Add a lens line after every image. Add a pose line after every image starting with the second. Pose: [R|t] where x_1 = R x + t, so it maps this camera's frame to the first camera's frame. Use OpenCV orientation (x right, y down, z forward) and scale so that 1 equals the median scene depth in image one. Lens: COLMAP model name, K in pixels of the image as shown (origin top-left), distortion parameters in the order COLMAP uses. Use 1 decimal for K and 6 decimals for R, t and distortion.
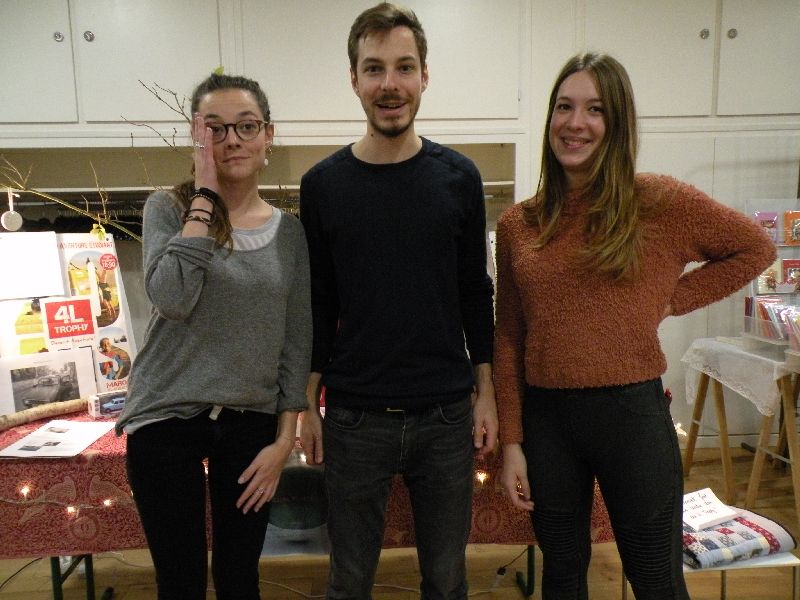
lens RADIAL K [[625.9, 0, 400.8], [0, 625.9, 302.9], [0, 0, 1]] dist [0.016694, 0.000624]
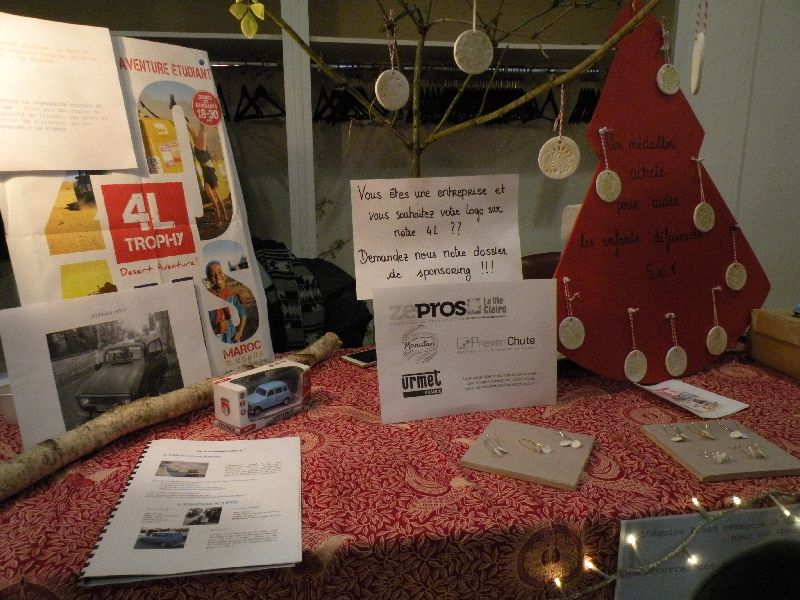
lens RADIAL K [[625.9, 0, 399.1], [0, 625.9, 297.0], [0, 0, 1]] dist [0.016694, 0.000624]
pose [[0.991633, -0.017678, 0.127874, -0.402481], [0.004110, 0.994401, 0.105596, 0.033000], [-0.129024, -0.104187, 0.986153, 0.501747]]
